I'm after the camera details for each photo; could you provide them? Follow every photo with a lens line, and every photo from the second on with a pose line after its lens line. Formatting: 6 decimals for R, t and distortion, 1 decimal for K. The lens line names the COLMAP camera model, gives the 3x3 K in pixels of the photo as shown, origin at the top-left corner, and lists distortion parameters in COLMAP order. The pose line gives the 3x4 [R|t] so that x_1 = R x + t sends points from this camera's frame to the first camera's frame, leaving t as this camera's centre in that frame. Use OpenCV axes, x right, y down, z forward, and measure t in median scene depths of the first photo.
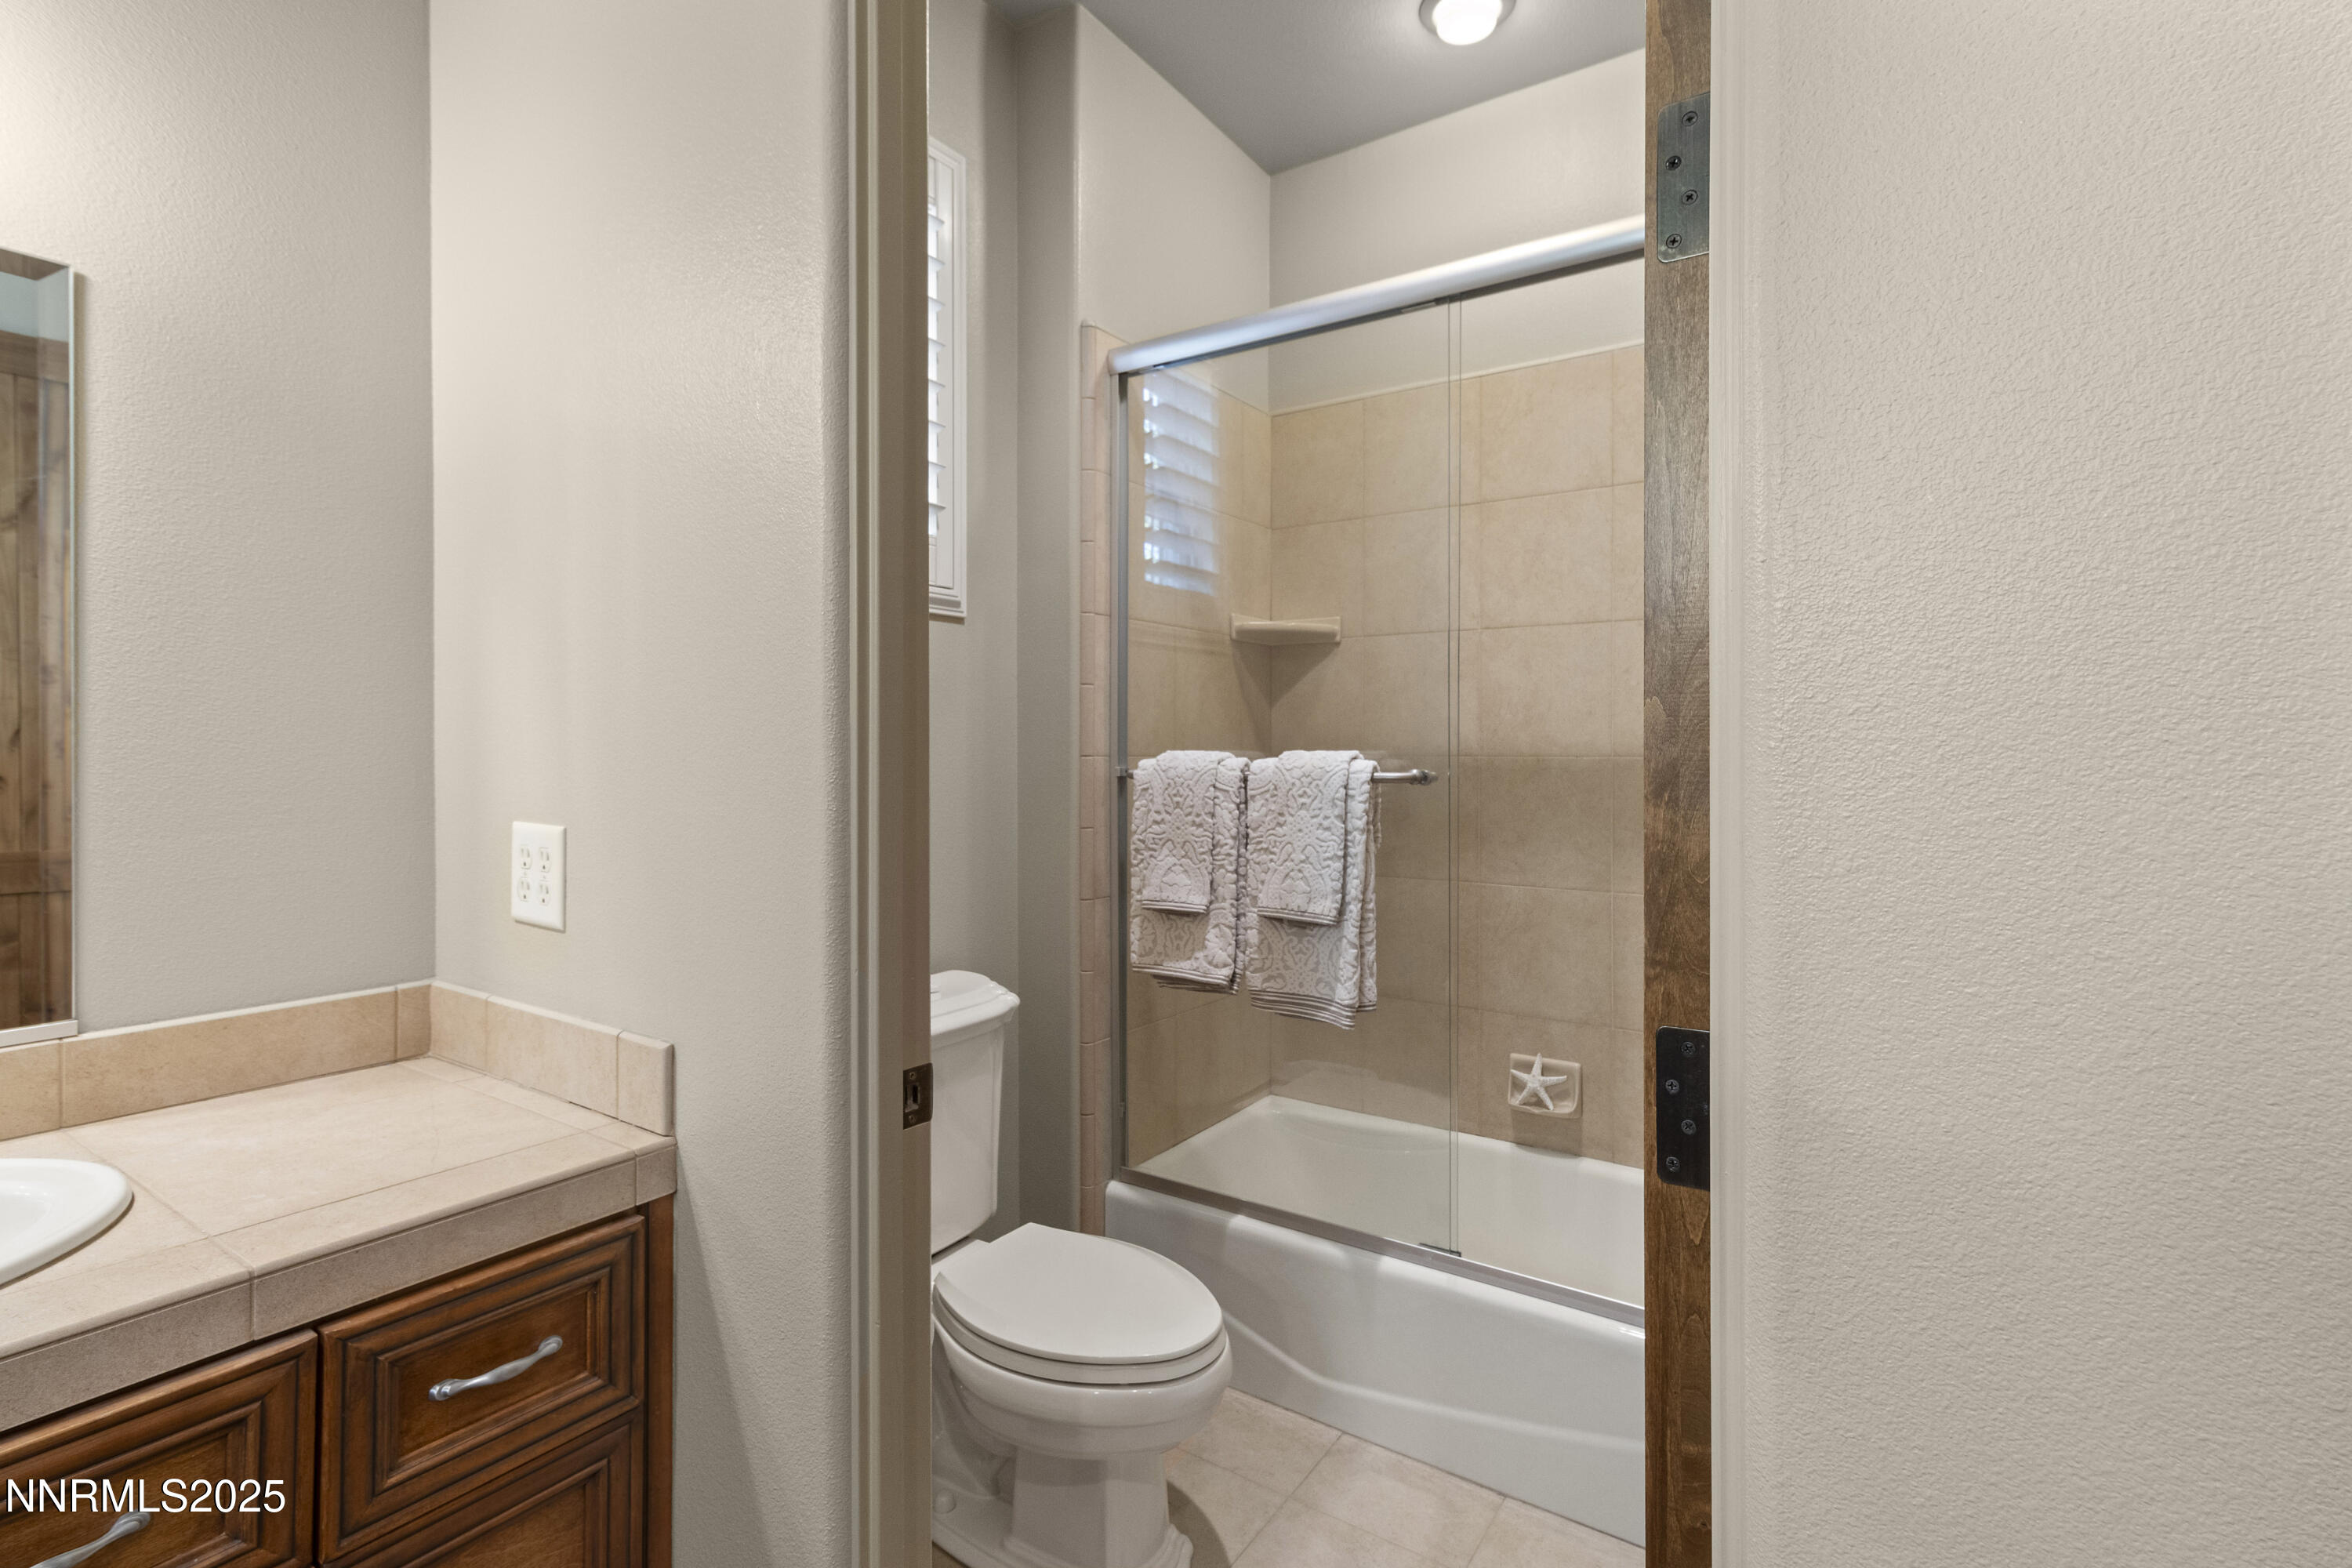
lens RADIAL K [[1095.2, 0, 1189.7], [0, 1095.2, 758.3], [0, 0, 1]] dist [0.000364, 0.001798]
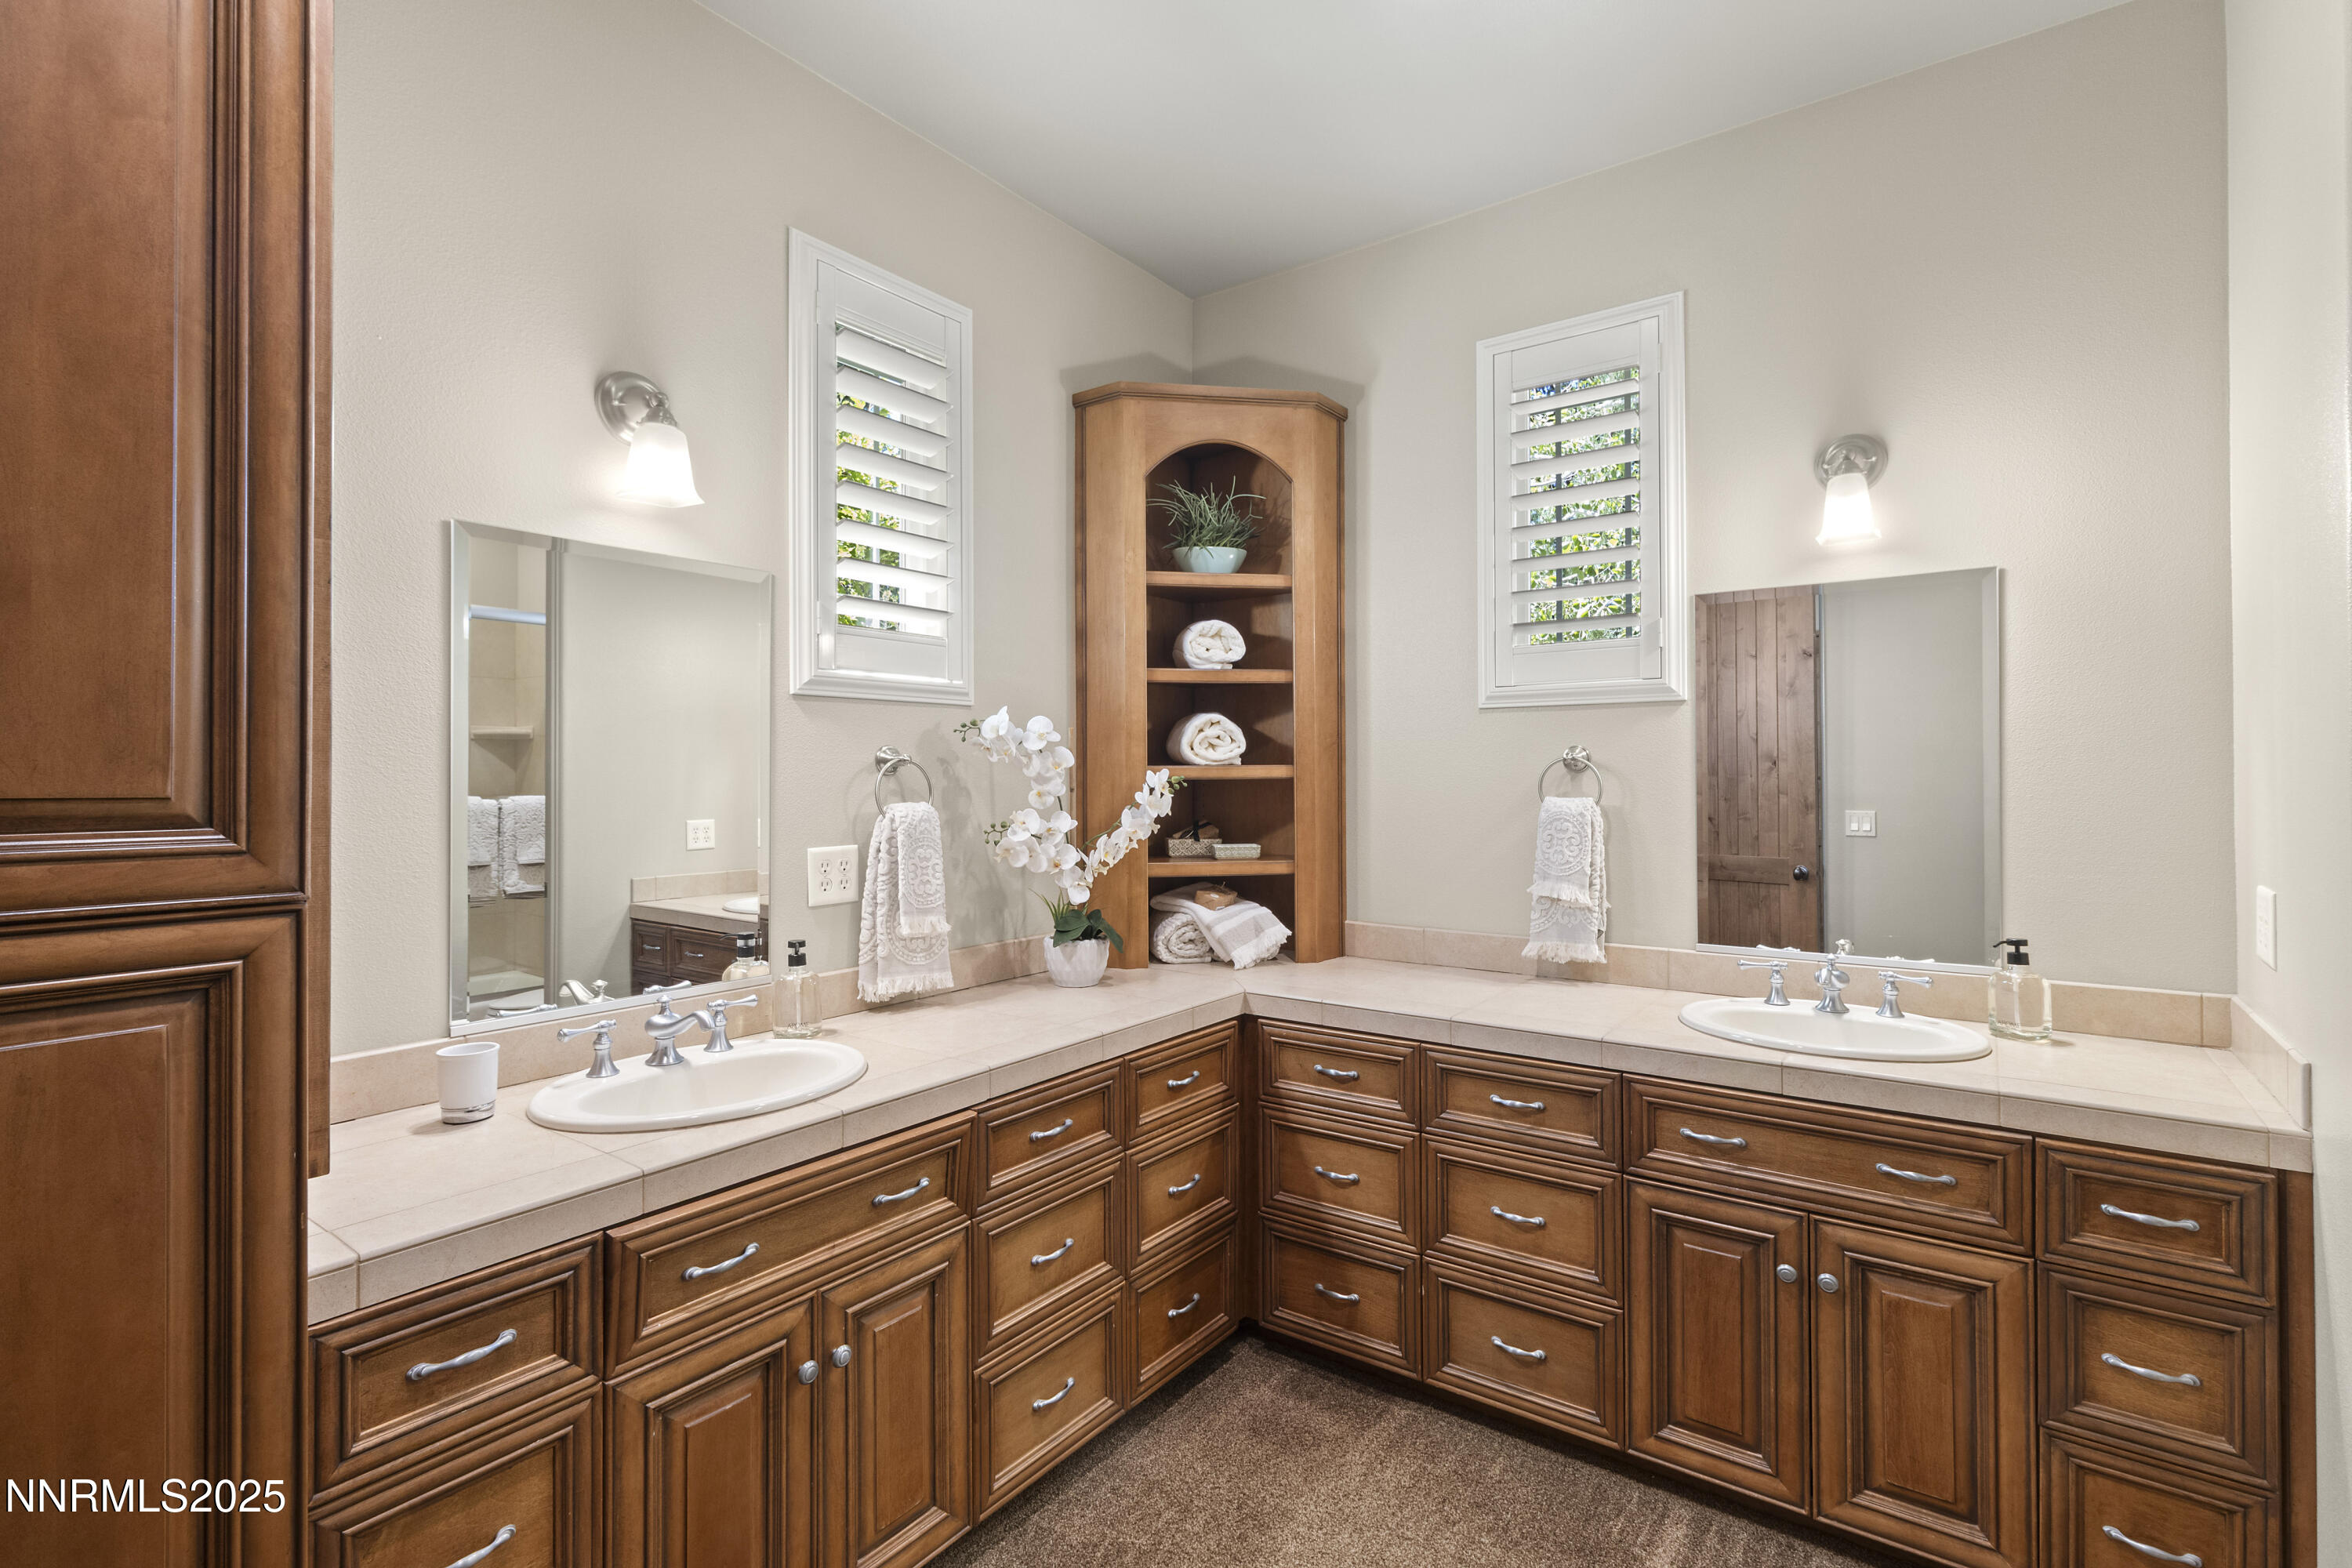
lens RADIAL K [[1095.2, 0, 1174.6], [0, 1095.2, 774.3], [0, 0, 1]] dist [0.000364, 0.001798]
pose [[-0.028170, -0.001550, -0.999602, 0.967074], [-0.002909, 0.999995, -0.001468, -0.092639], [0.999599, 0.002867, -0.028175, -0.379627]]
